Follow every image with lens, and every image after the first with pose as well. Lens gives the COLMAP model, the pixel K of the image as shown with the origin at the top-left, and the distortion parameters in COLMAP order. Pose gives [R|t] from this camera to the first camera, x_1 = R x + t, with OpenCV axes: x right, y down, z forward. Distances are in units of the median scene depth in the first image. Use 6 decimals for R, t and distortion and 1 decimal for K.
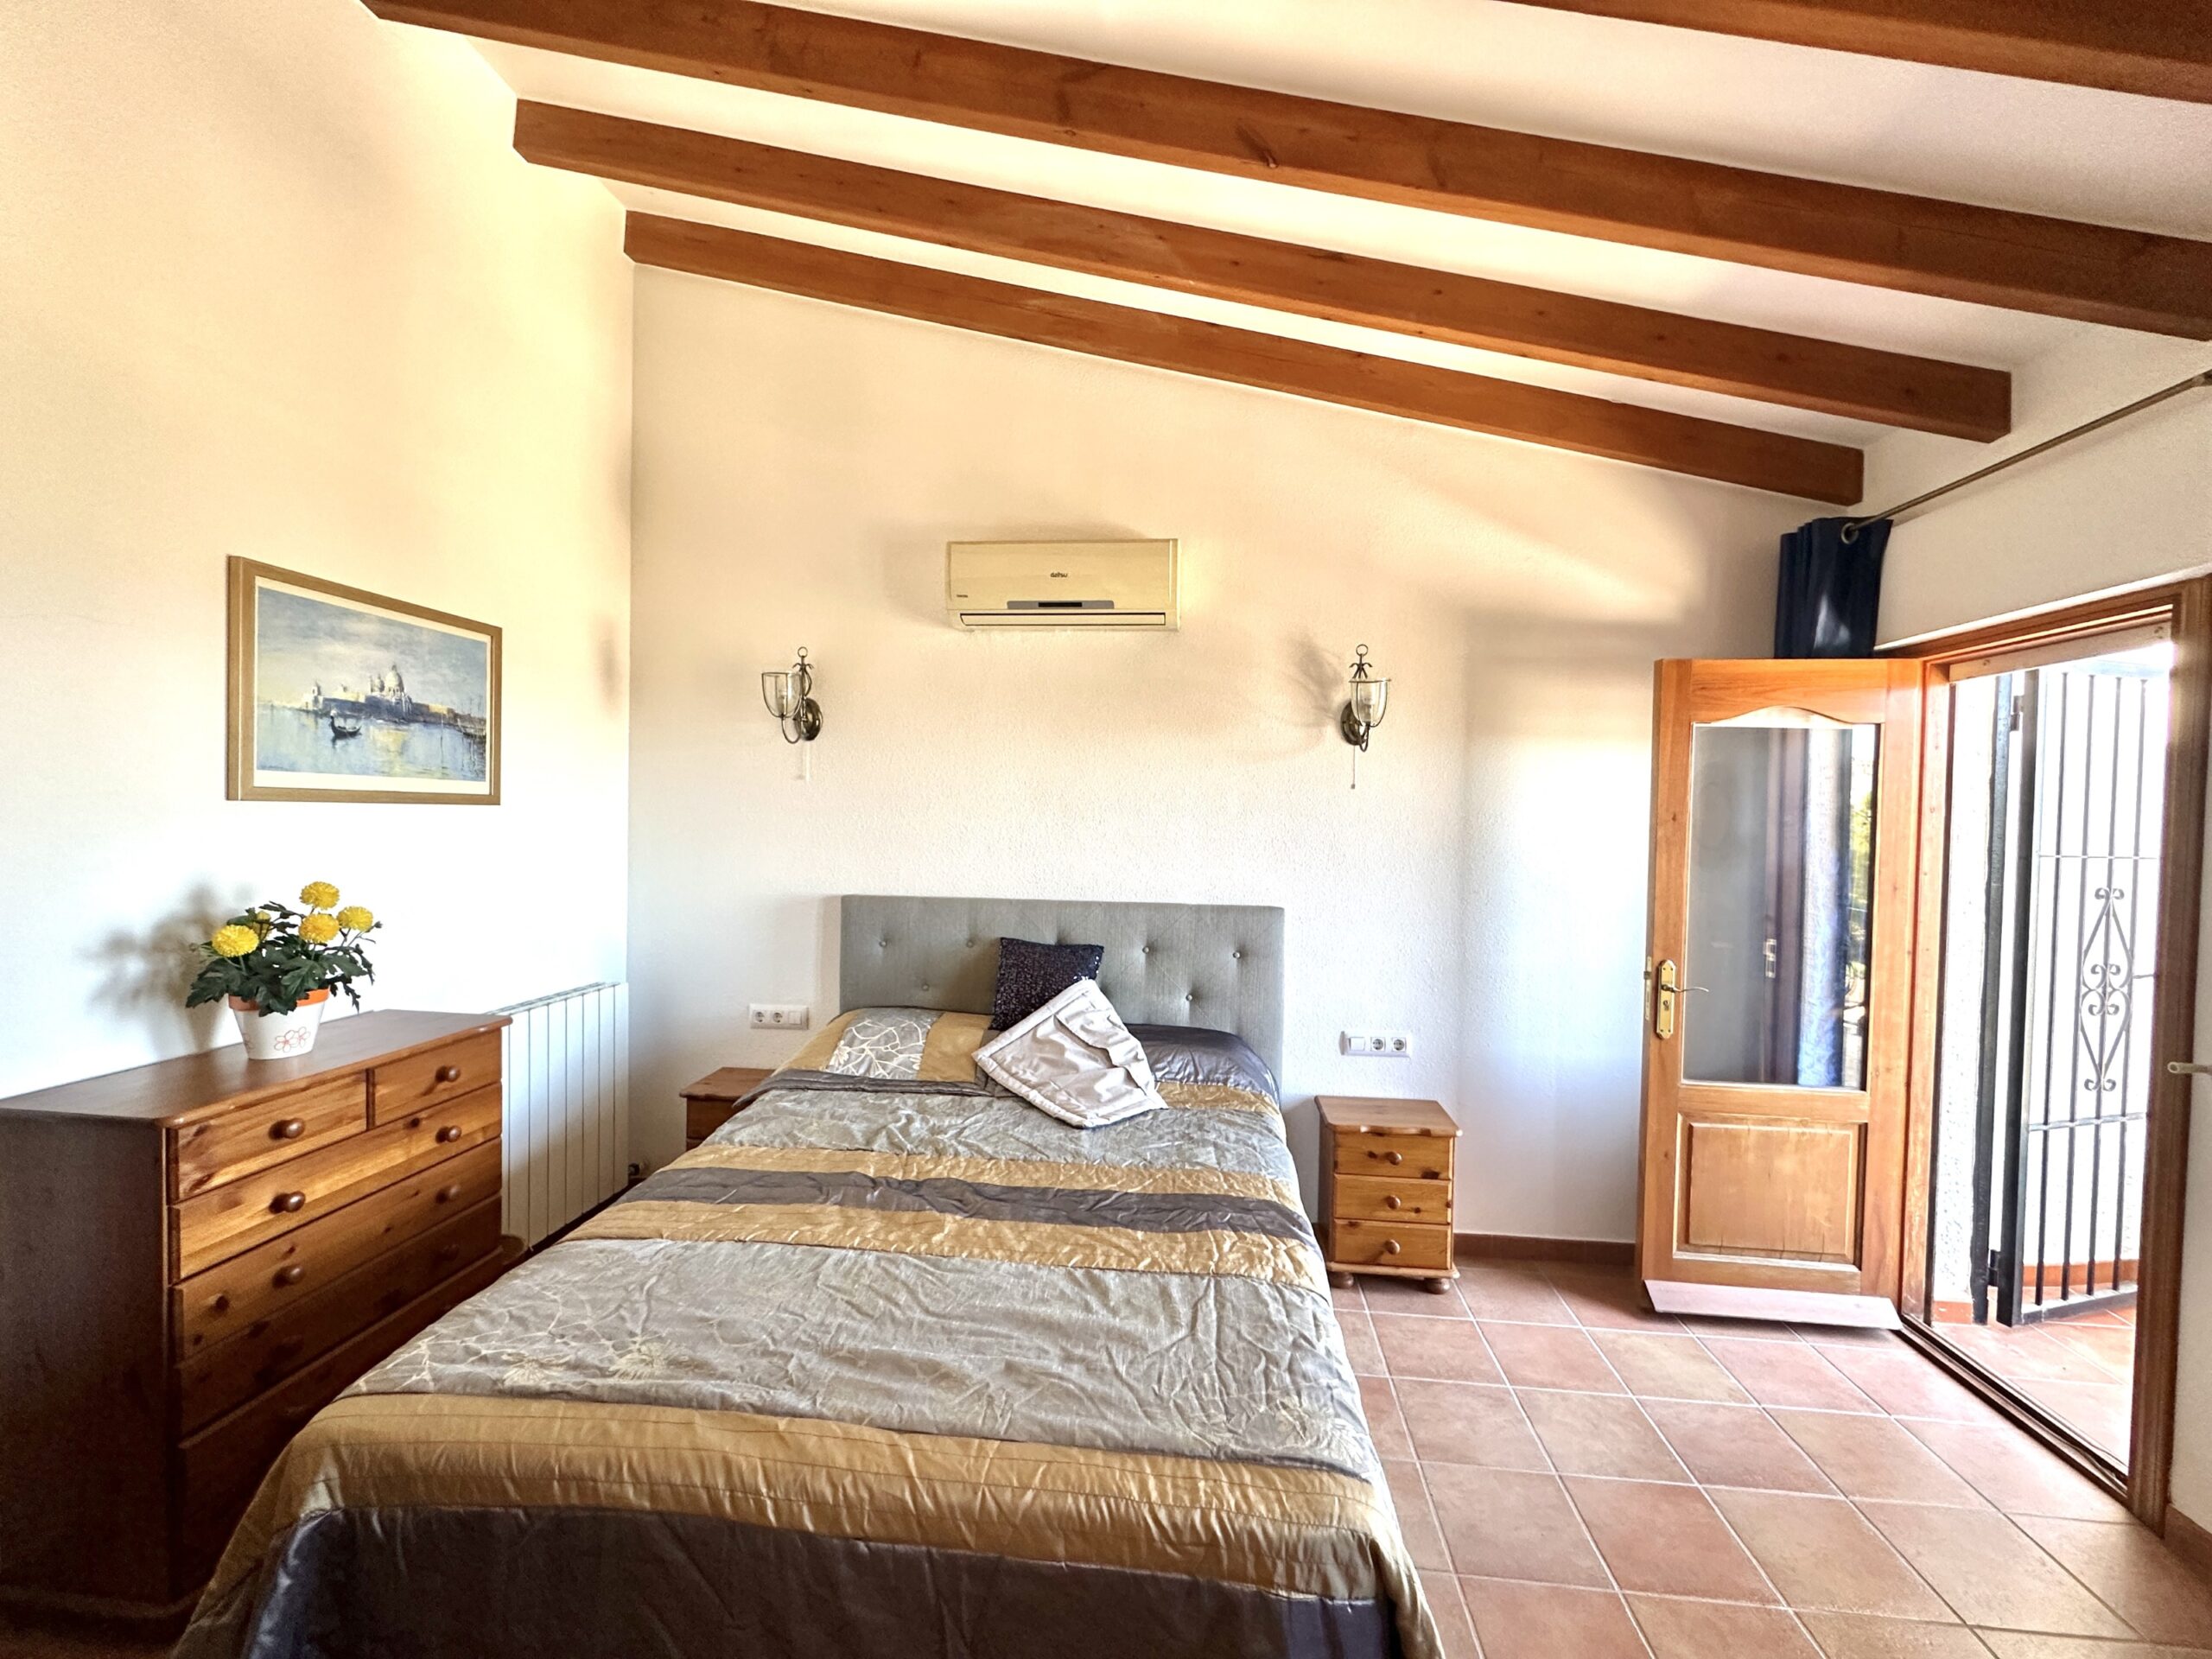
lens RADIAL K [[880.8, 0, 1099.0], [0, 880.8, 828.1], [0, 0, 1]] dist [-0.004851, 0.000899]
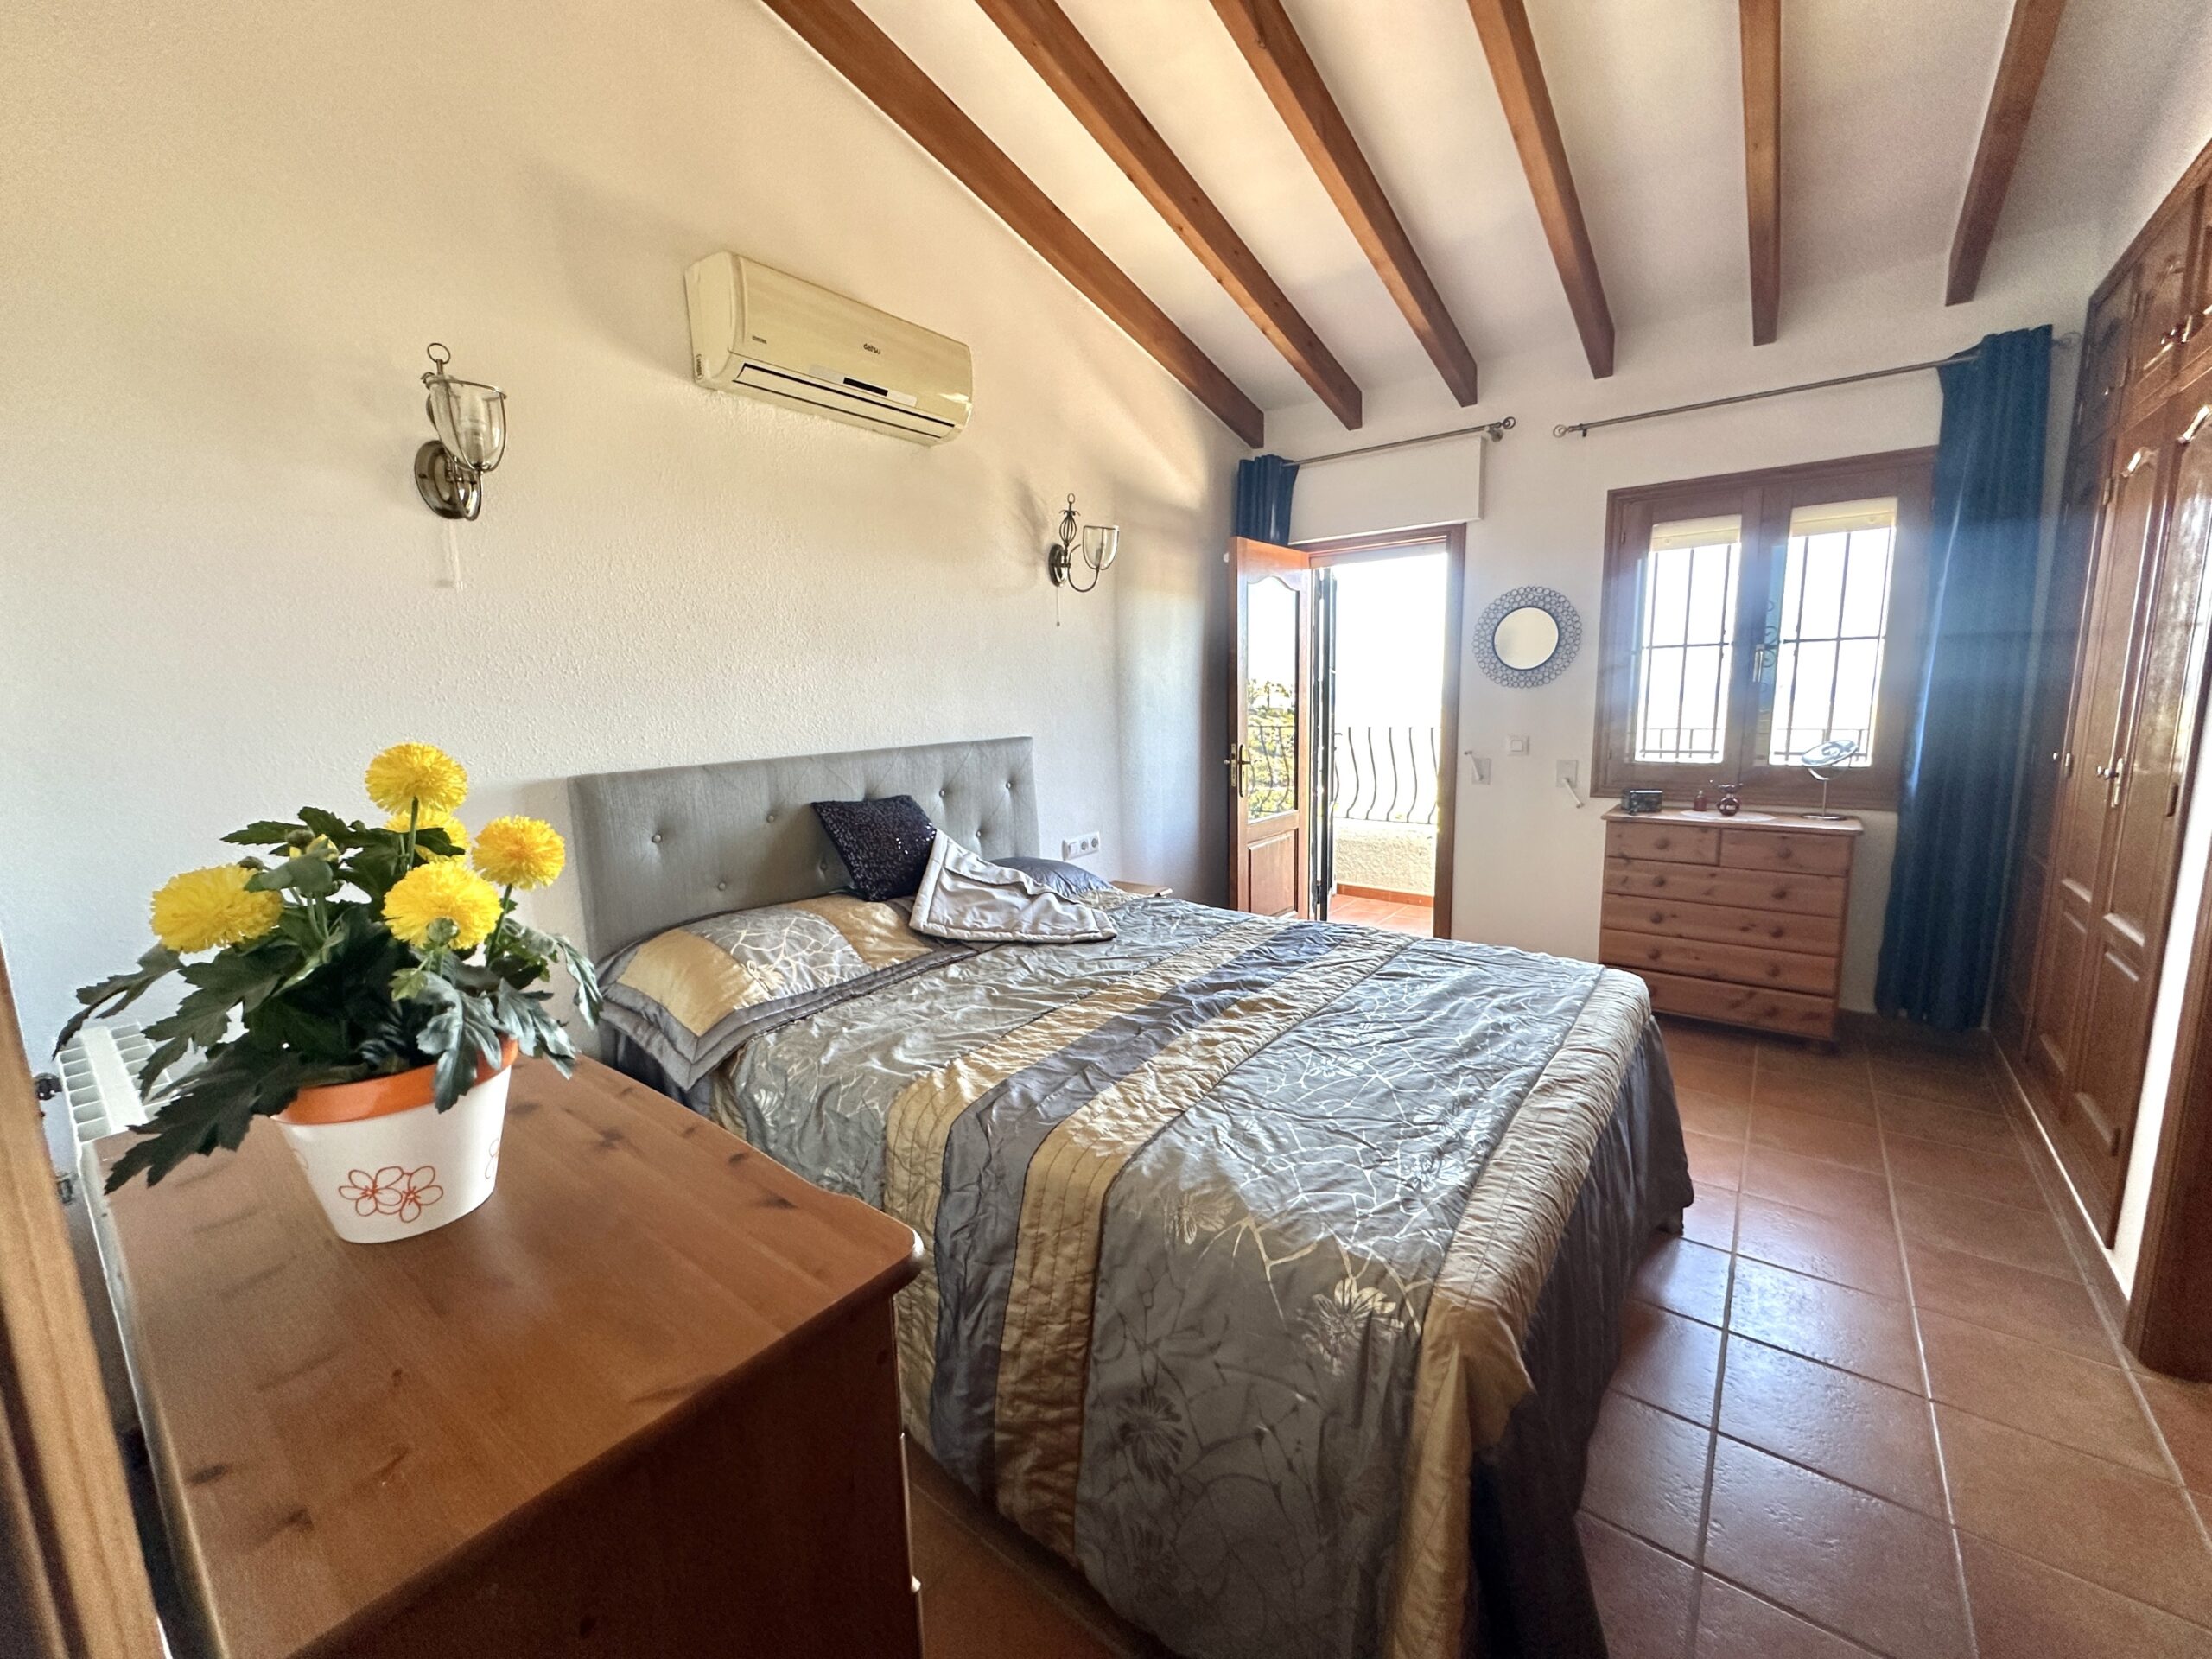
lens RADIAL K [[880.8, 0, 1112.1], [0, 880.8, 827.0], [0, 0, 1]] dist [-0.004851, 0.000899]
pose [[0.520978, -0.163039, 0.837855, -0.678281], [0.054010, 0.985918, 0.158268, 0.034851], [-0.851860, -0.037202, 0.522447, 0.356083]]
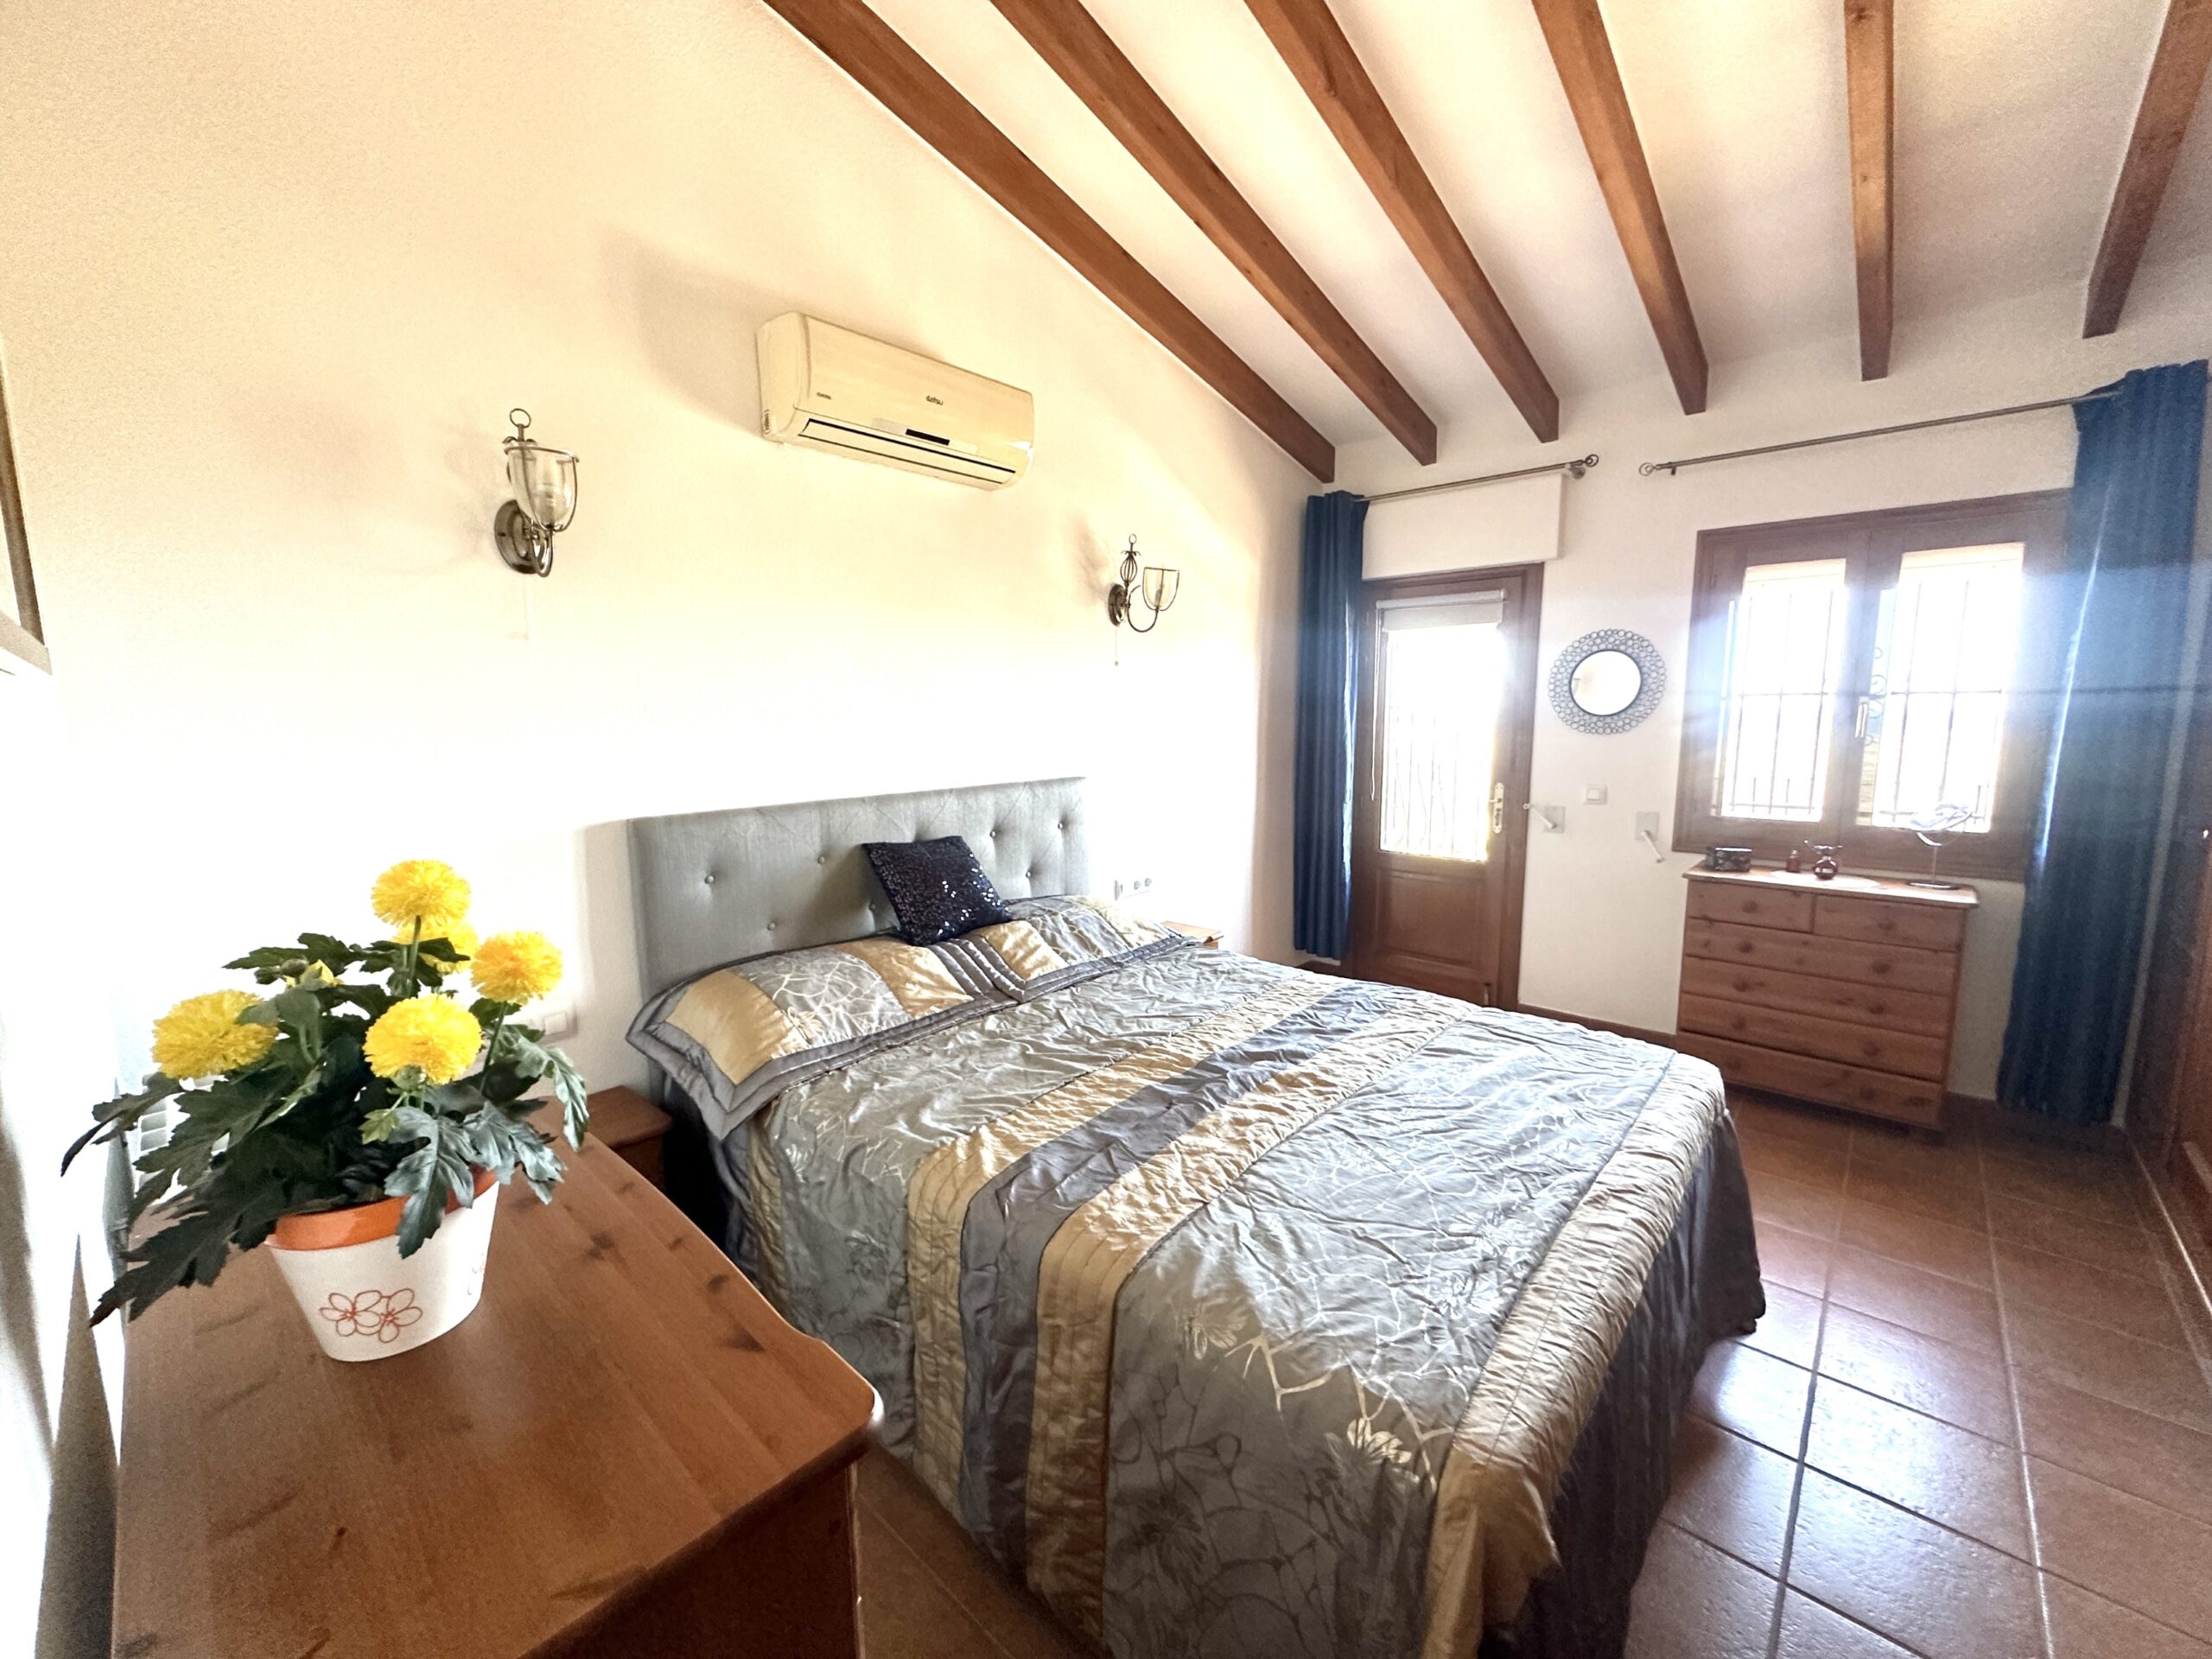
lens RADIAL K [[880.8, 0, 1112.4], [0, 880.8, 828.1], [0, 0, 1]] dist [-0.004851, 0.000899]
pose [[0.589051, -0.132893, 0.797094, -0.653372], [0.036210, 0.989735, 0.138252, 0.004859], [-0.807284, -0.052574, 0.587816, 0.345919]]
